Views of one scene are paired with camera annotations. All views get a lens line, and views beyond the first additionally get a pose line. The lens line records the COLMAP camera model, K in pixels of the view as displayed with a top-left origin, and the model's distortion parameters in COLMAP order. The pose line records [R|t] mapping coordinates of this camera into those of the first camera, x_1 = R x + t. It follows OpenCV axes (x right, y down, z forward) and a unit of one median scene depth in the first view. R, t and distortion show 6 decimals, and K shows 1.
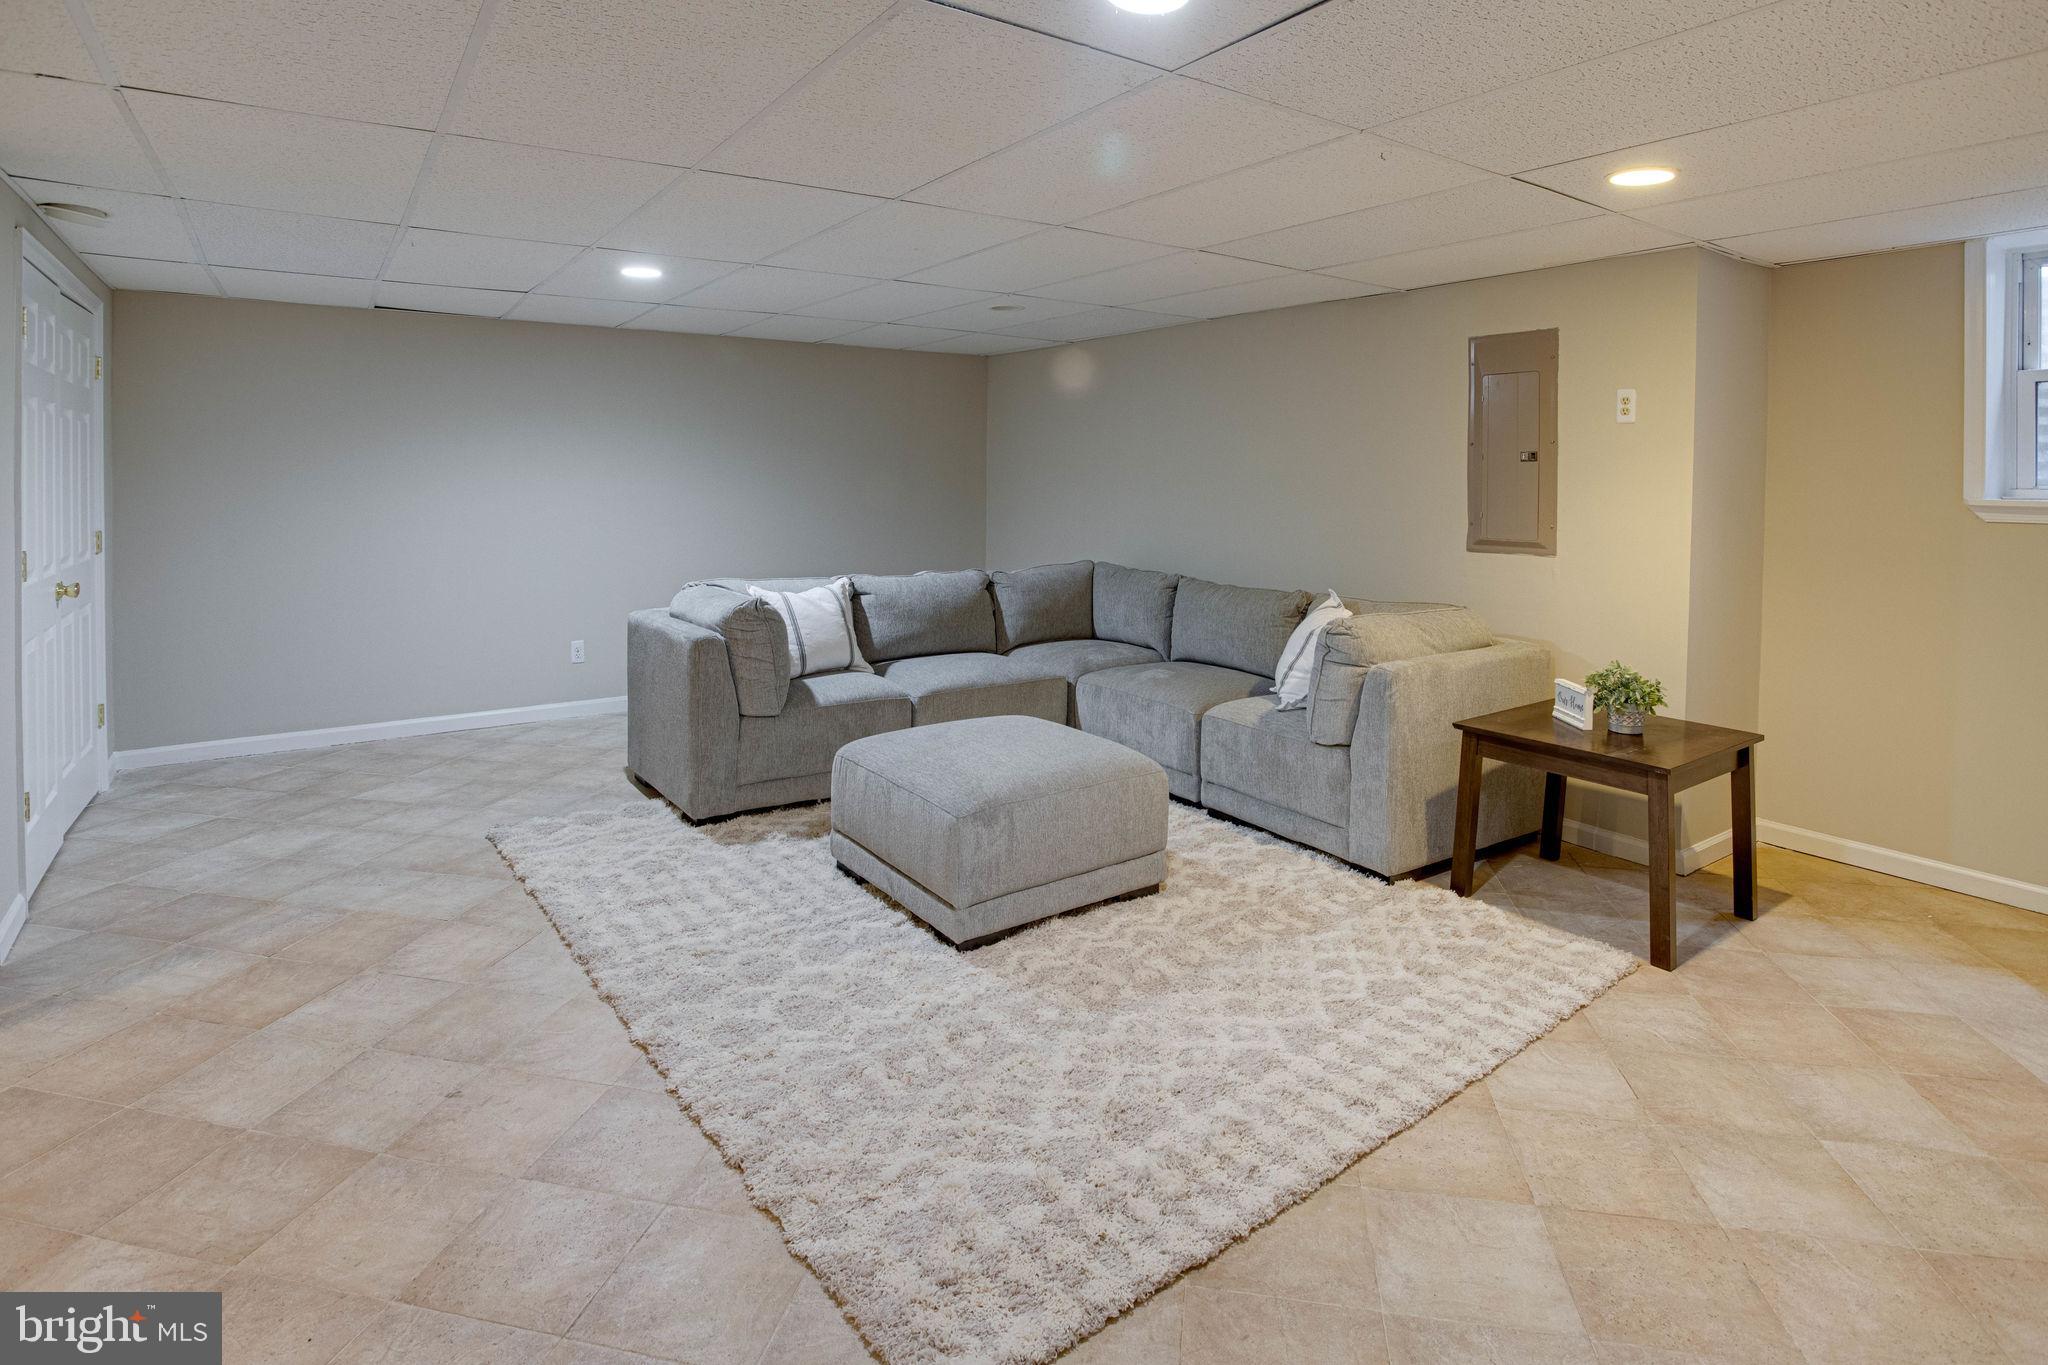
lens RADIAL K [[1070.1, 0, 1102.9], [0, 1070.1, 620.0], [0, 0, 1]] dist [-0.068975, 0.025262]
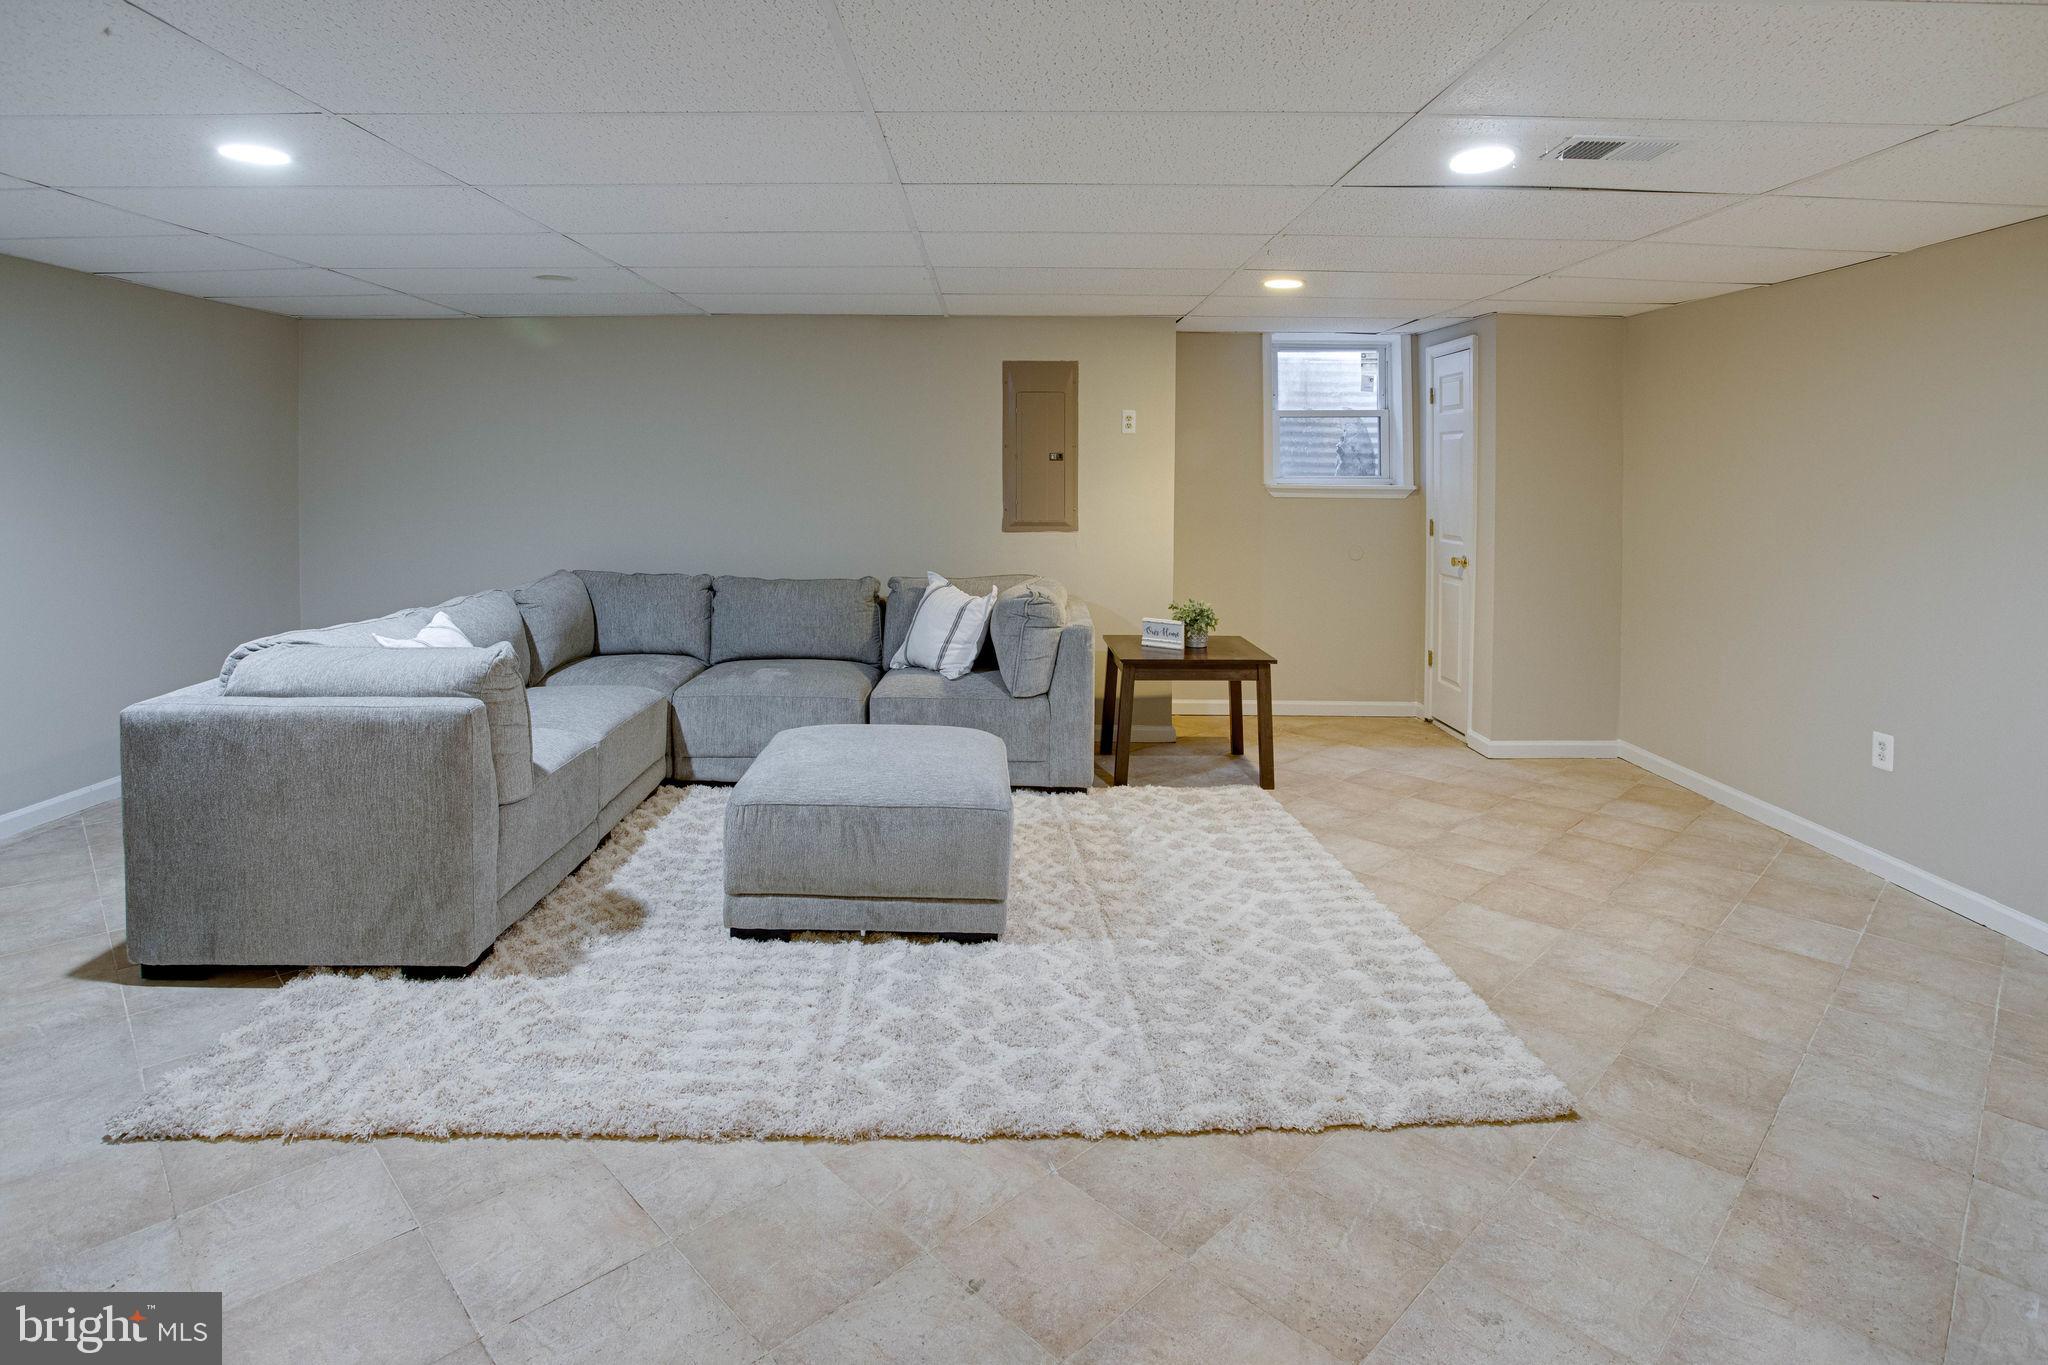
lens RADIAL K [[992.7, 0, 1047.5], [0, 992.7, 619.0], [0, 0, 1]] dist [-0.068336, 0.029297]
pose [[0.595624, -0.121022, 0.794094, -0.657040], [0.104902, 0.991838, 0.072475, -0.049031], [-0.796384, 0.040134, 0.603458, 0.296752]]
